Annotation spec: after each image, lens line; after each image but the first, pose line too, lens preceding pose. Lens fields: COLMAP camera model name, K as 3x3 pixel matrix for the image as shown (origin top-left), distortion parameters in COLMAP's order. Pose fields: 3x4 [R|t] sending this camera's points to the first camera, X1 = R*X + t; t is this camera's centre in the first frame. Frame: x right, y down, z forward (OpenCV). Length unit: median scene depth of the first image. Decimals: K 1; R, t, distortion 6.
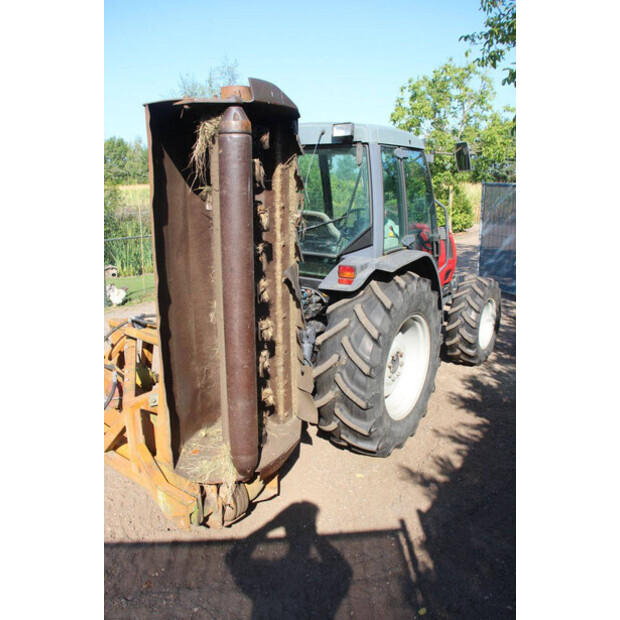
lens RADIAL K [[503.2, 0, 310.0], [0, 503.2, 310.0], [0, 0, 1]] dist [-0.174901, 0.158855]
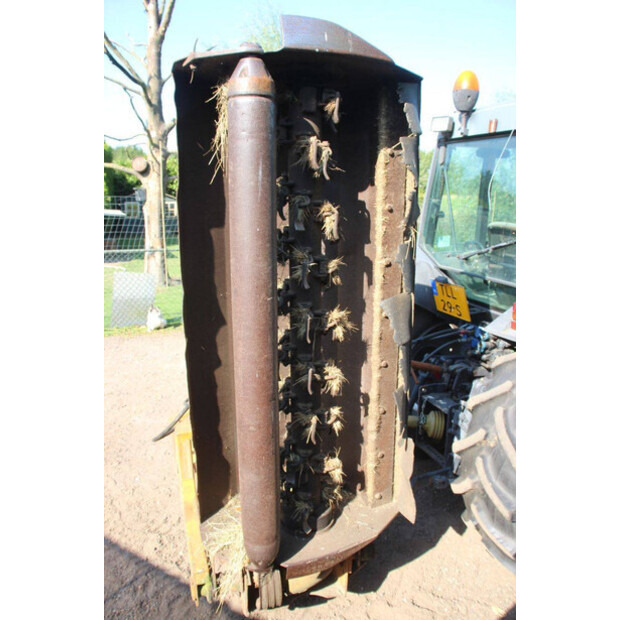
lens RADIAL K [[503.2, 0, 310.0], [0, 503.2, 310.0], [0, 0, 1]] dist [-0.174901, 0.158855]
pose [[0.821108, 0.132414, -0.555202, 0.267726], [-0.144539, 0.989251, 0.022171, -0.070205], [0.552169, 0.062043, 0.831420, 0.384960]]
